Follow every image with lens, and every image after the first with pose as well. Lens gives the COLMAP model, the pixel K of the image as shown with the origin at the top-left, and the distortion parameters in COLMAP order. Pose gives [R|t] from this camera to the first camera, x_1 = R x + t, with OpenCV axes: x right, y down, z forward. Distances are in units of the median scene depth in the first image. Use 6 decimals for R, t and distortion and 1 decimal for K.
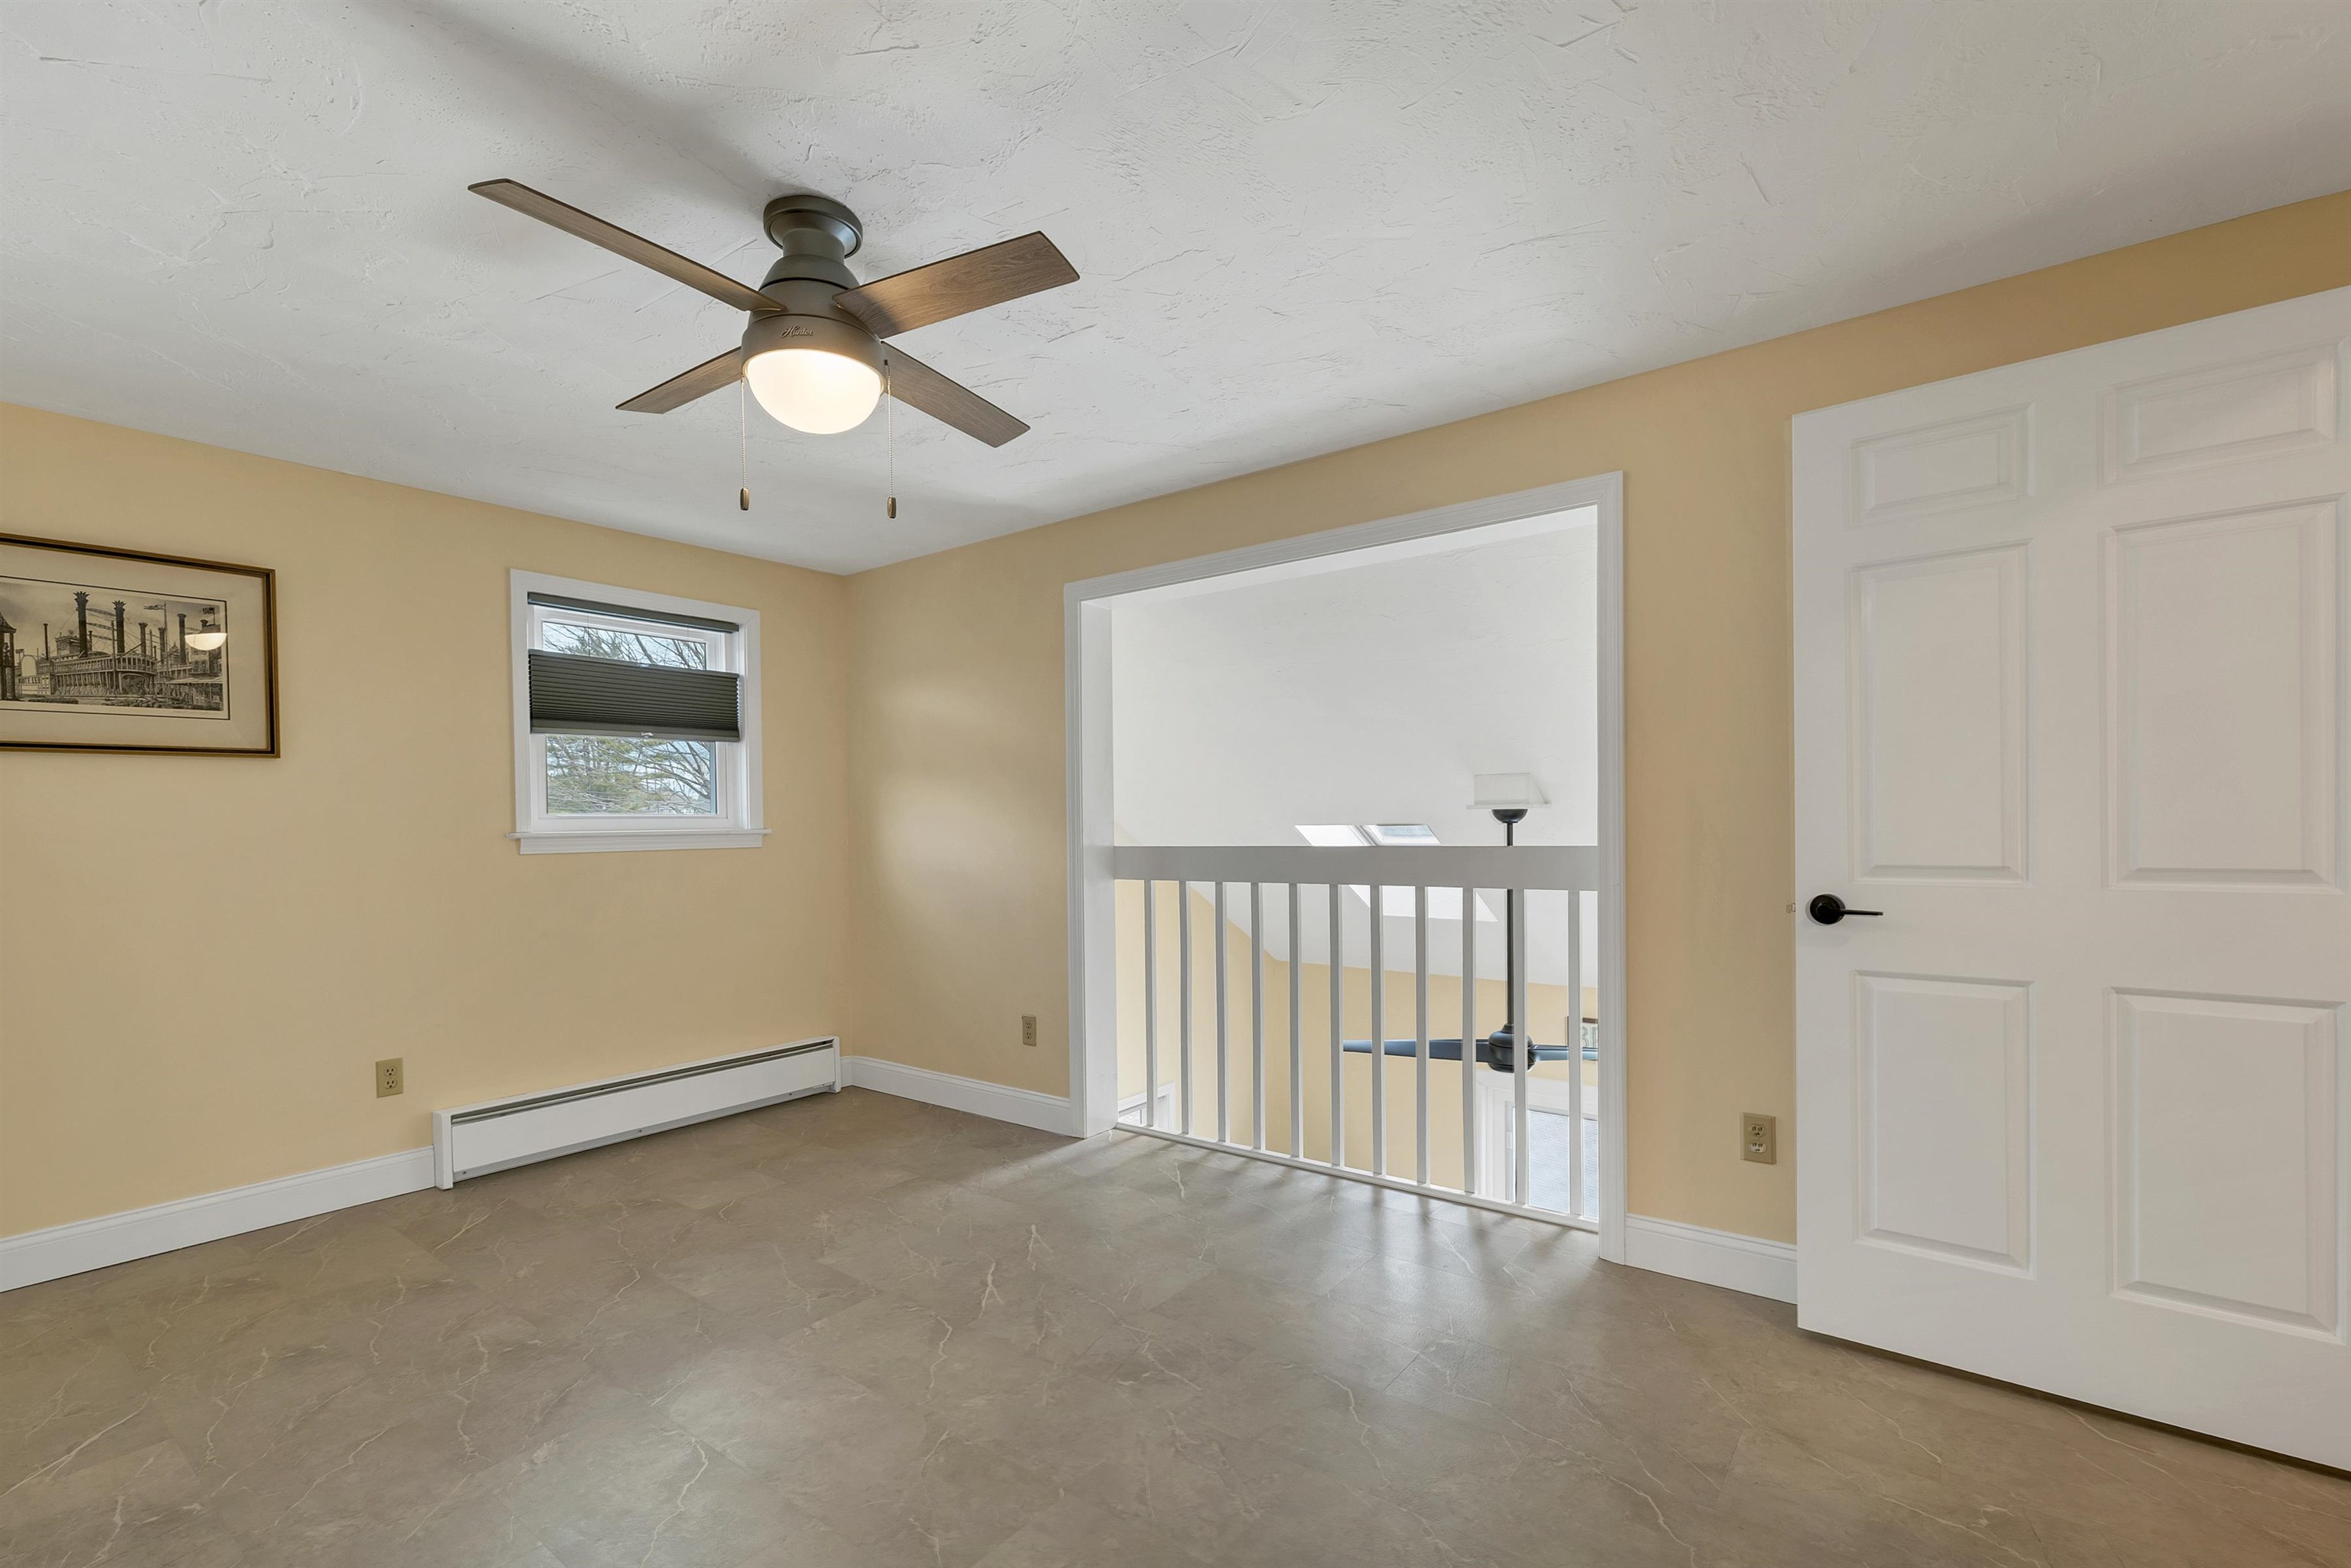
lens RADIAL K [[1048.2, 0, 1140.7], [0, 1048.2, 824.0], [0, 0, 1]] dist [0.002822, 0.000268]
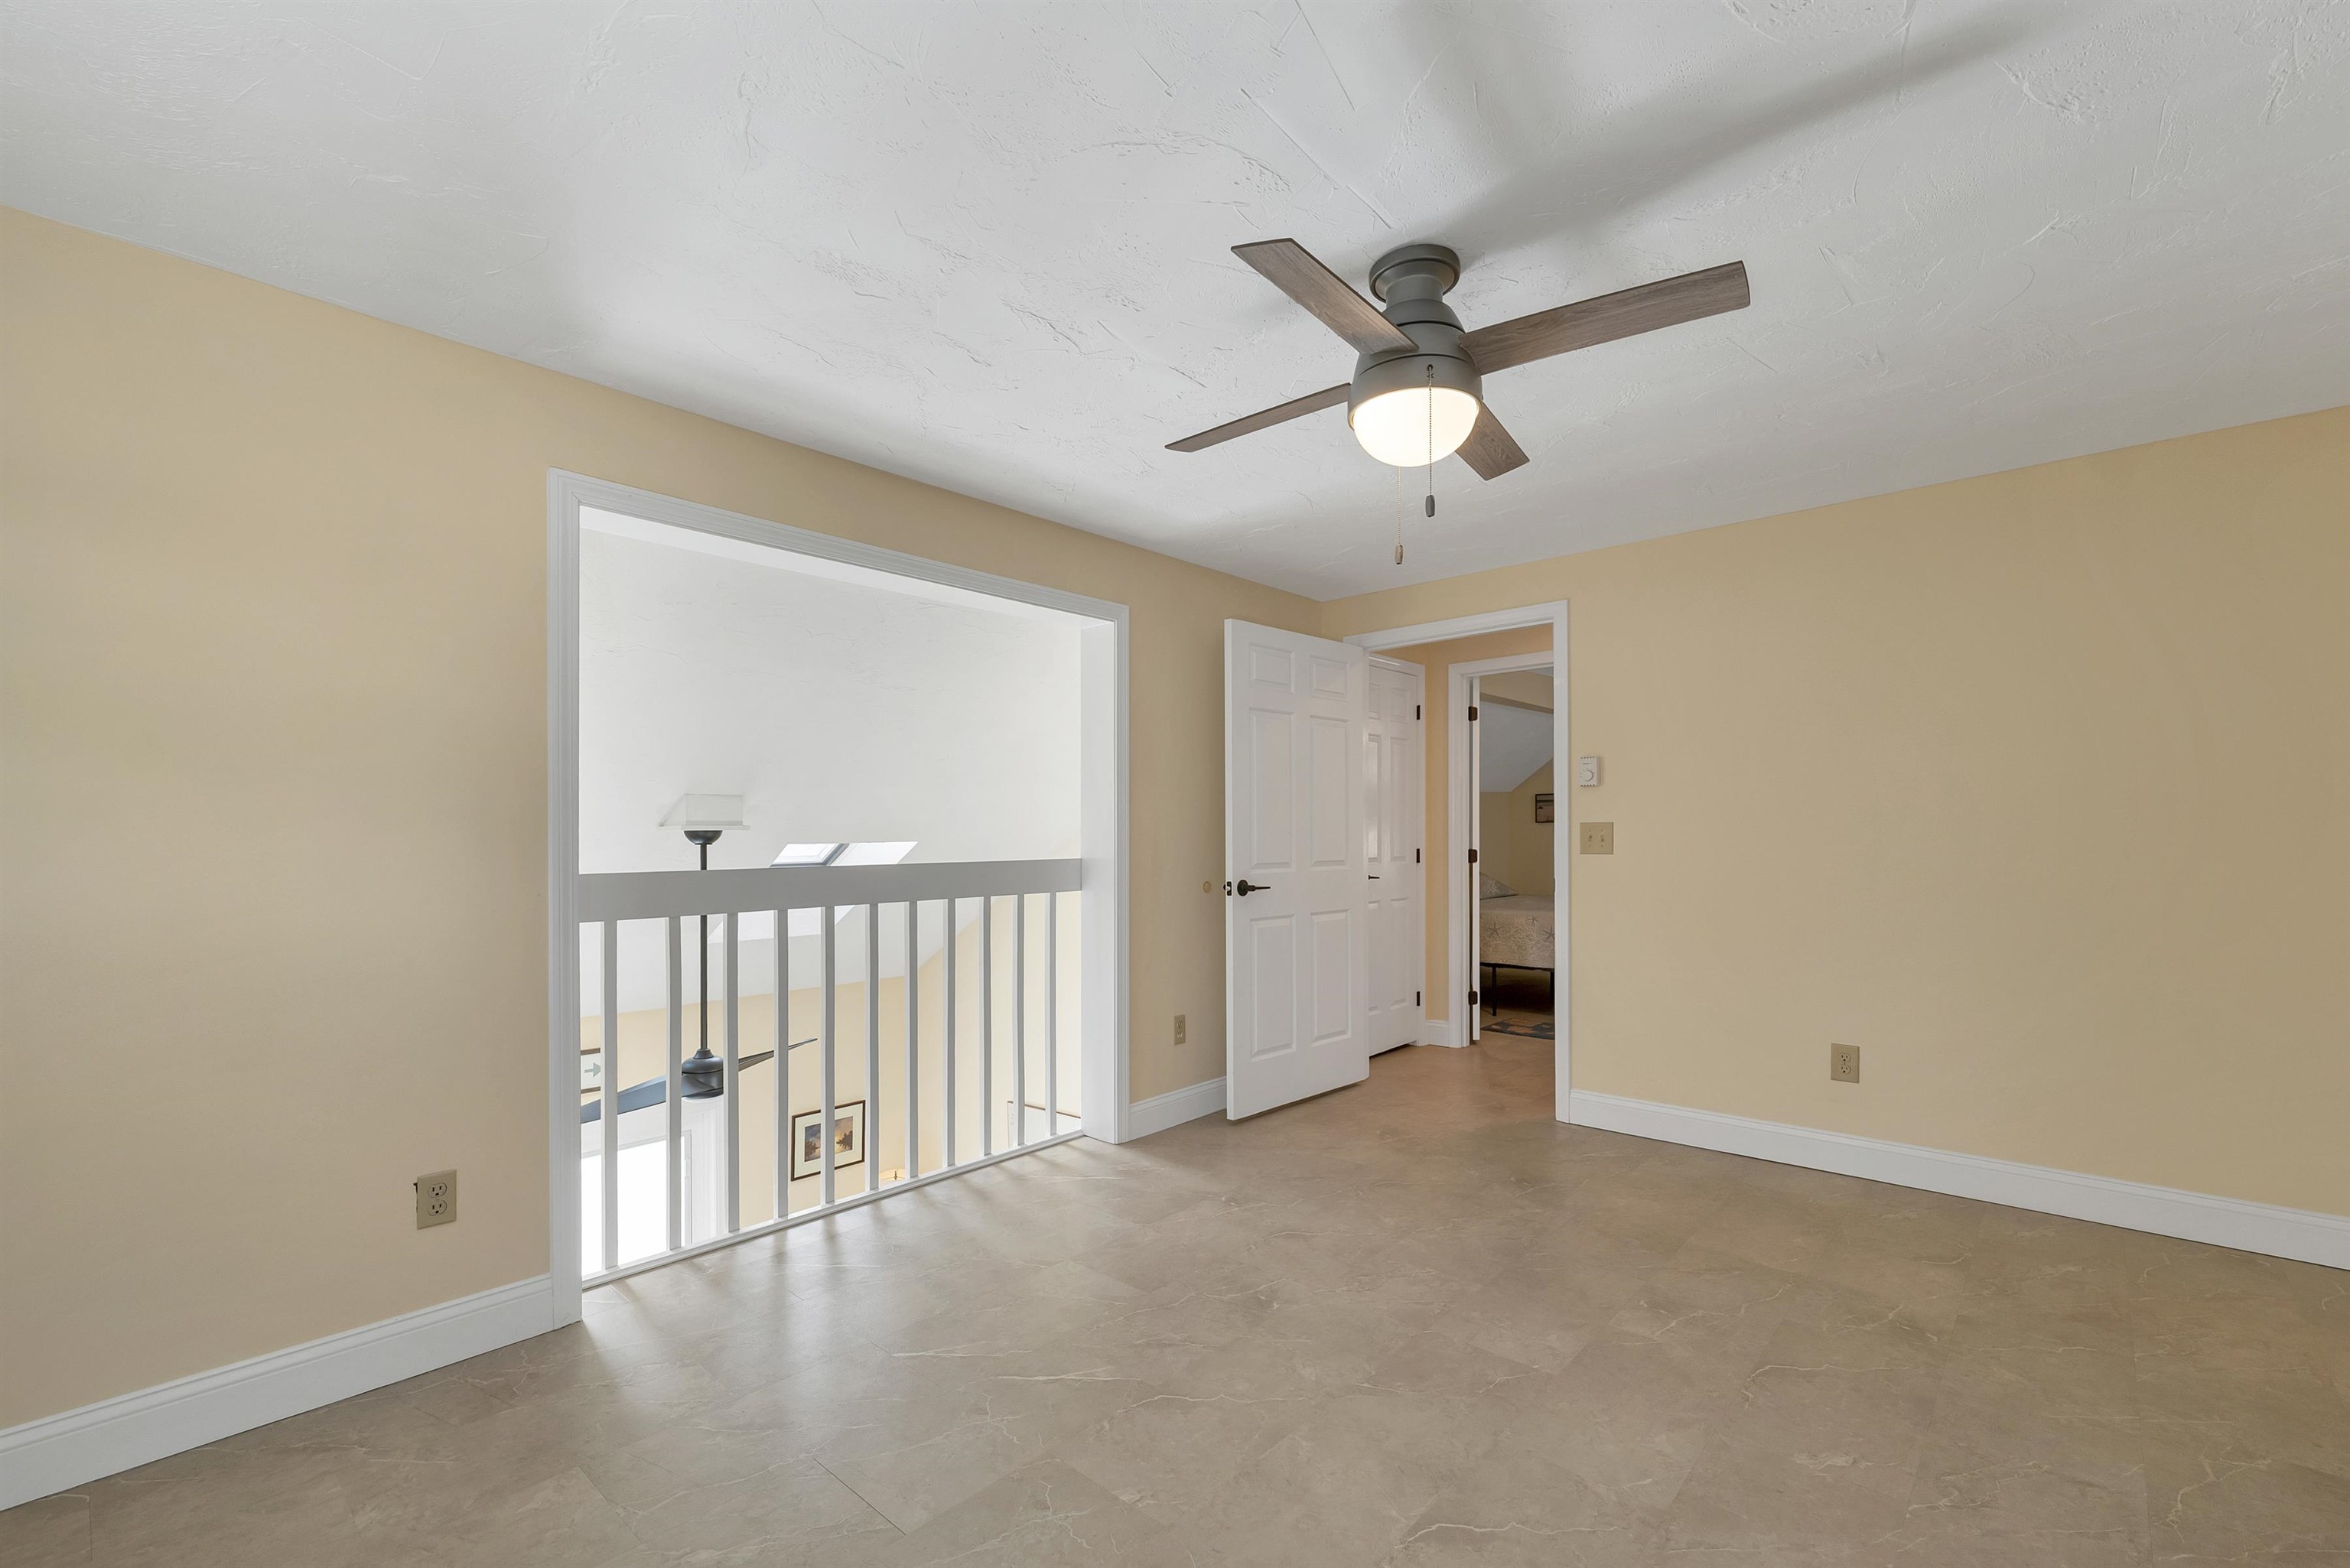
lens RADIAL K [[995.2, 0, 1176.5], [0, 995.2, 823.6], [0, 0, 1]] dist [0.000792, -0.000191]
pose [[0.072146, 0.026956, 0.997030, -0.747396], [0.005421, 0.999609, -0.027418, 0.010067], [-0.997379, 0.007383, 0.071972, 0.660562]]
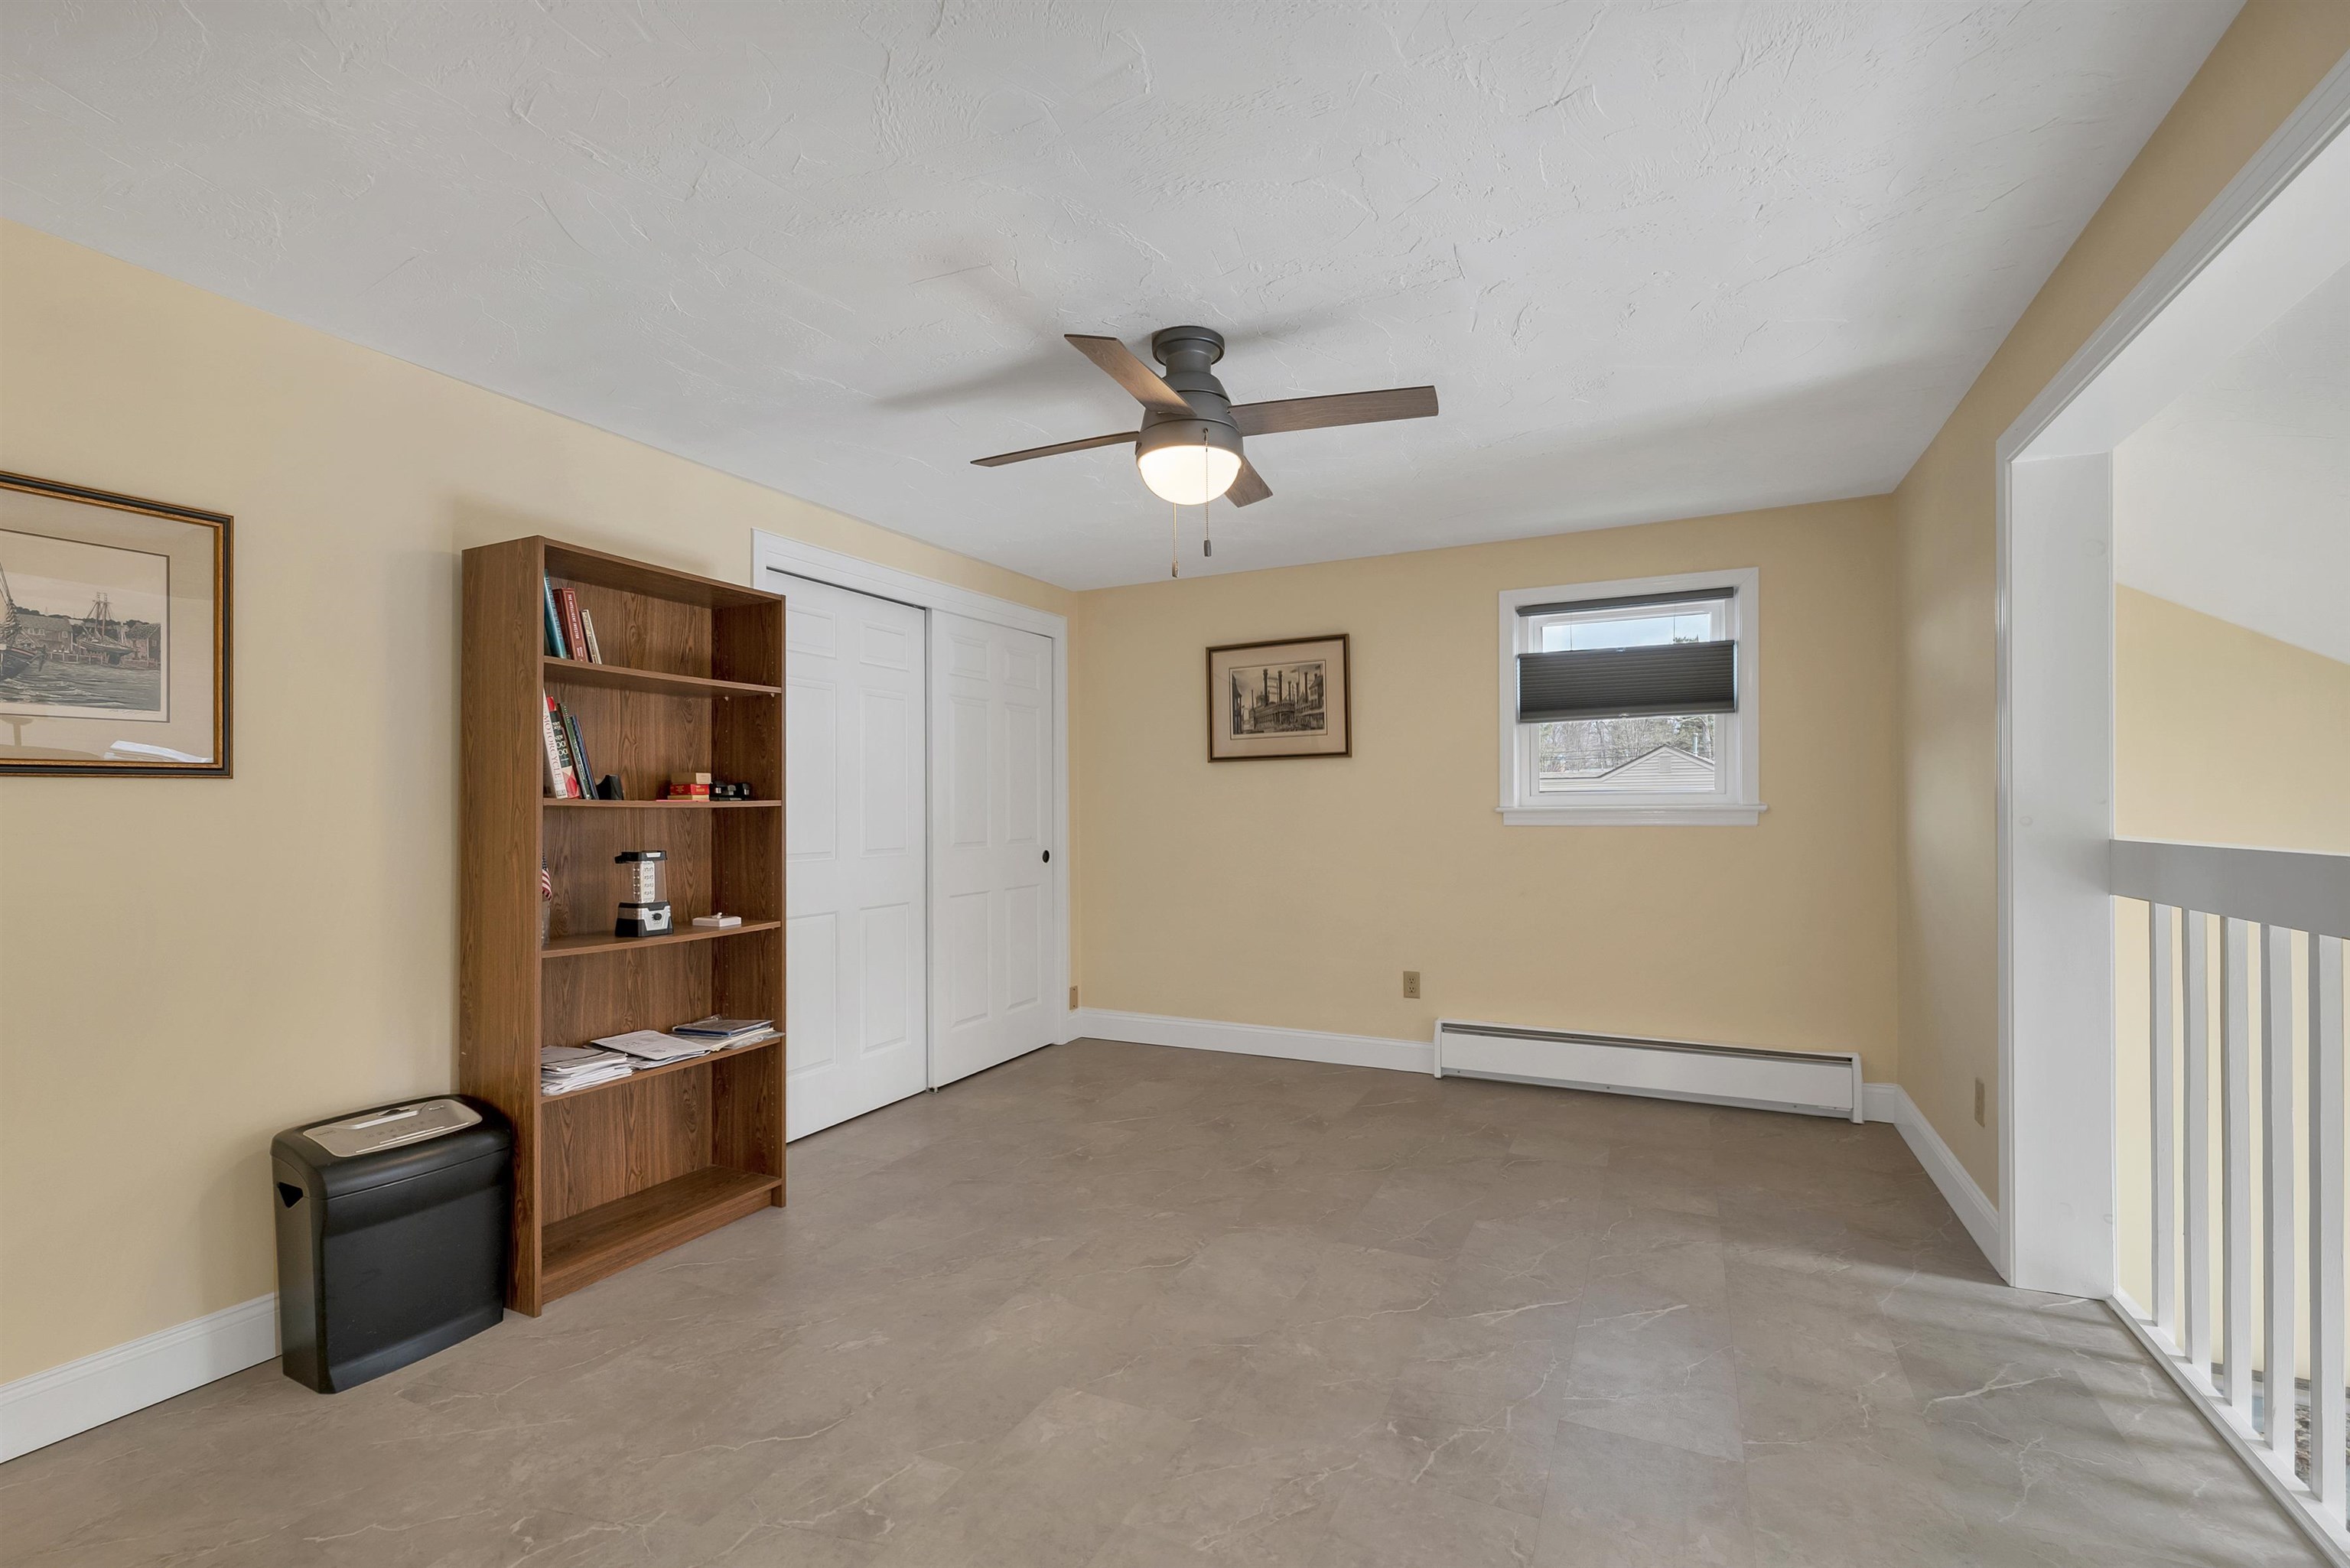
lens RADIAL K [[1019.4, 0, 1177.0], [0, 1019.4, 801.2], [0, 0, 1]] dist [-0.000755, -0.000340]
pose [[0.212737, 0.004110, -0.977101, 0.515987], [0.003295, 0.999982, 0.004923, -0.007112], [0.977104, -0.004267, 0.212720, 0.408972]]
